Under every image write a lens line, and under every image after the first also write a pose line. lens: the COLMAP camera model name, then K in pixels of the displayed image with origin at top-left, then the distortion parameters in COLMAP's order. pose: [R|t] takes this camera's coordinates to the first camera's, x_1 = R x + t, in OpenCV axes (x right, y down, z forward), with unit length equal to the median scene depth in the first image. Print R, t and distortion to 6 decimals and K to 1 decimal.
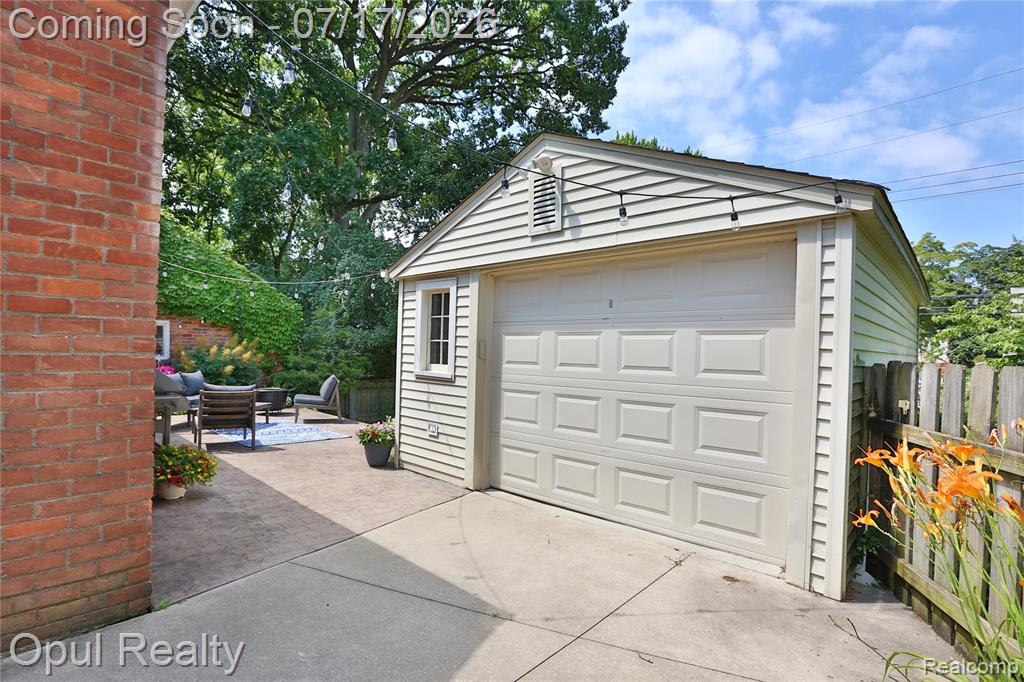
lens RADIAL K [[503.3, 0, 506.5], [0, 503.3, 327.1], [0, 0, 1]] dist [-0.035741, 0.000651]
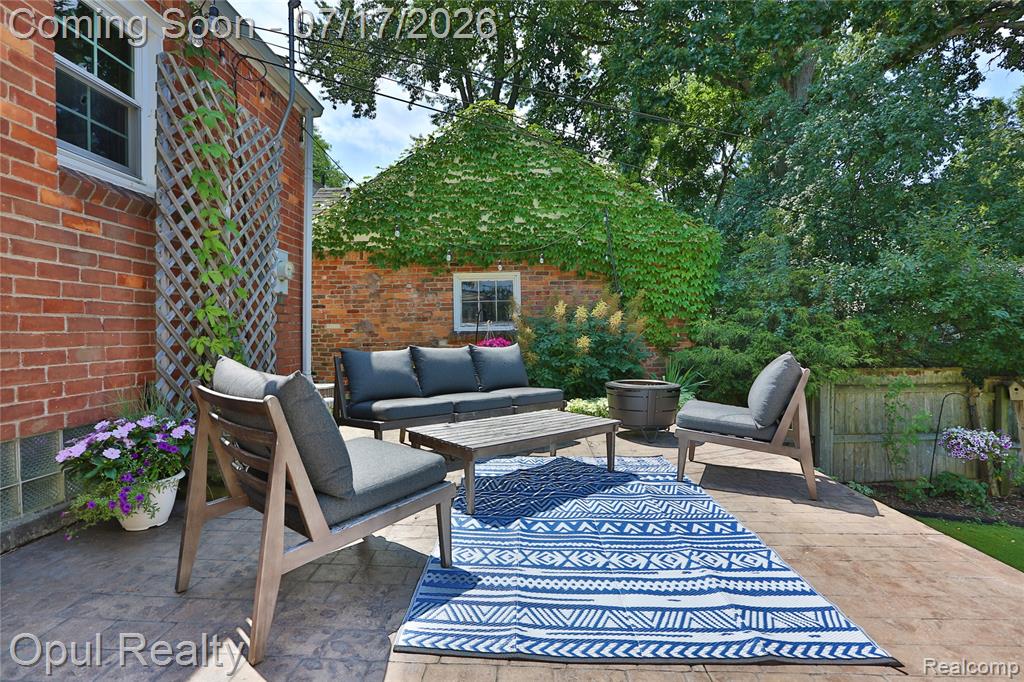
lens RADIAL K [[499.8, 0, 513.1], [0, 499.8, 337.1], [0, 0, 1]] dist [-0.055302, 0.023431]
pose [[0.673159, -0.006286, -0.739471, -0.166681], [0.046578, 0.998339, 0.033914, 0.046876], [0.738029, -0.057273, 0.672334, 0.477789]]
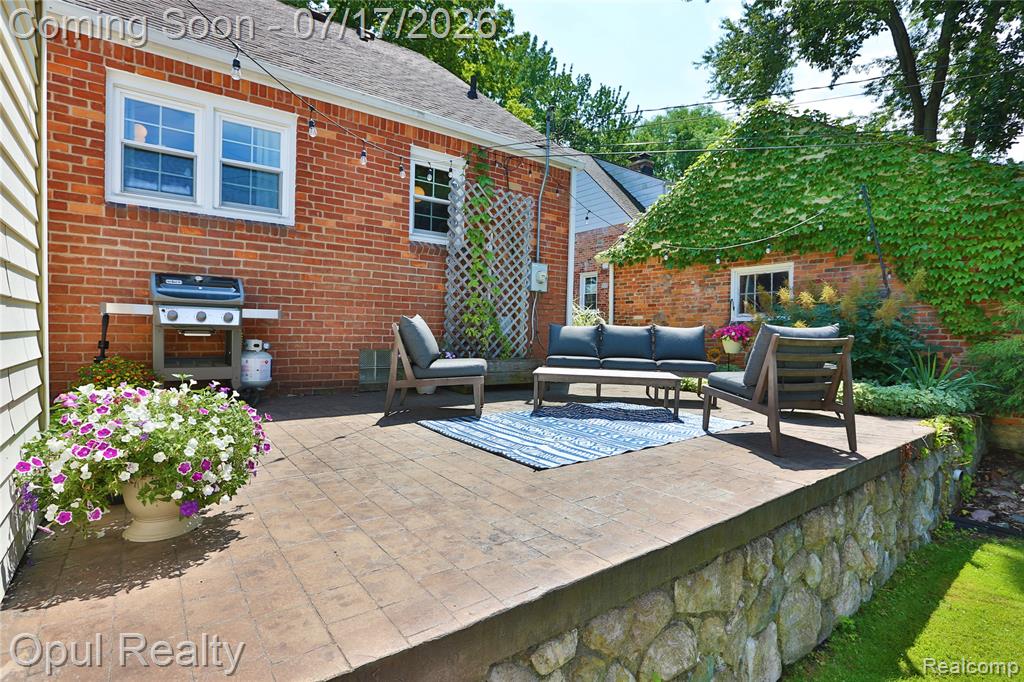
lens RADIAL K [[499.8, 0, 513.1], [0, 499.8, 337.1], [0, 0, 1]] dist [-0.055302, 0.023431]
pose [[-0.148665, -0.006053, -0.988869, 0.032010], [0.026610, 0.999595, -0.010119, 0.077307], [0.988530, -0.027818, -0.148444, 0.644949]]
